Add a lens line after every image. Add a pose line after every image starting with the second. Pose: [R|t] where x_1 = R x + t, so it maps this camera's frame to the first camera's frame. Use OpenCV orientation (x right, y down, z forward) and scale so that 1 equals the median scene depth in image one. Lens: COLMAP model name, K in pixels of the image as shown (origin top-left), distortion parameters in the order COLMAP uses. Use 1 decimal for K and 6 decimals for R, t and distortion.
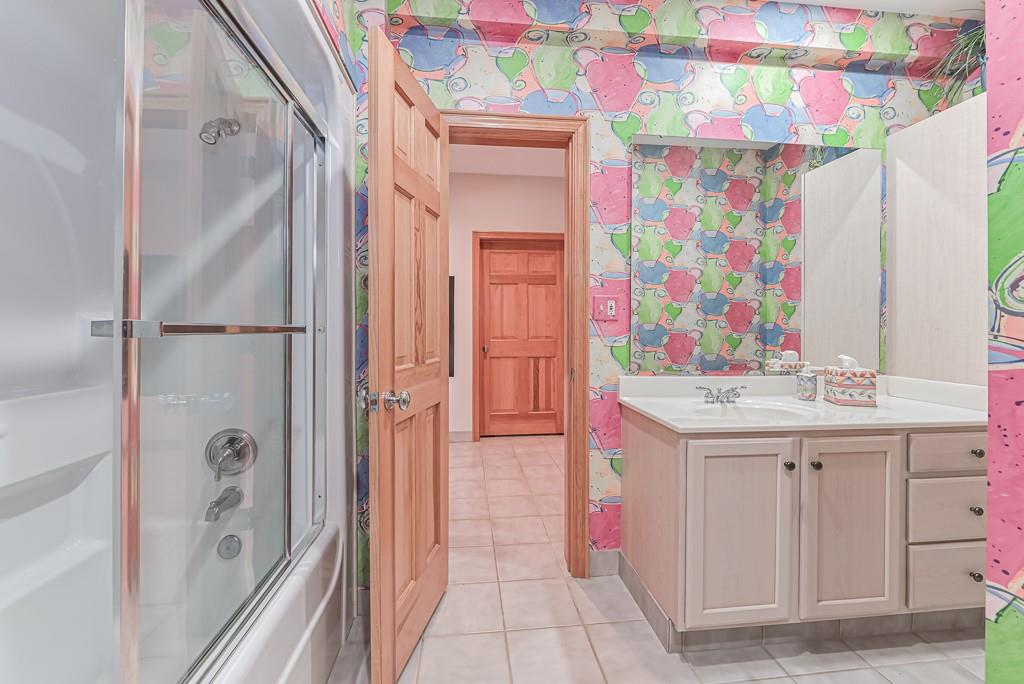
lens RADIAL K [[408.3, 0, 511.2], [0, 408.3, 334.0], [0, 0, 1]] dist [-0.002844, -0.000220]
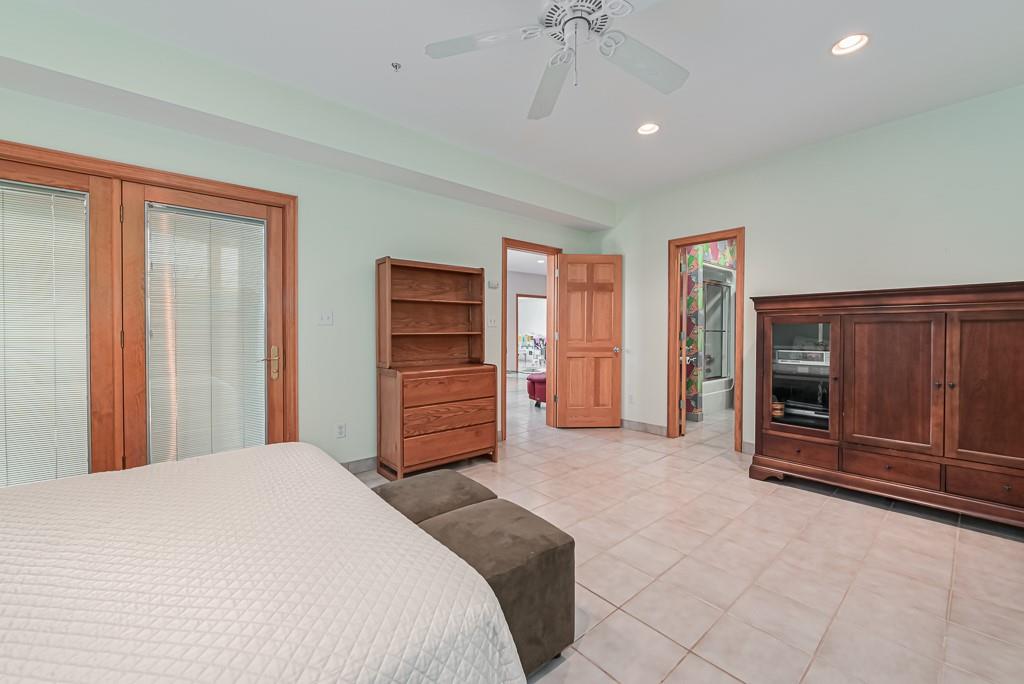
lens RADIAL K [[408.3, 0, 514.8], [0, 408.3, 335.5], [0, 0, 1]] dist [-0.002844, -0.000220]
pose [[0.556370, 0.009118, -0.830885, 1.745798], [-0.004887, 0.999958, 0.007701, 0.012465], [0.830920, -0.000224, 0.556392, -3.083055]]
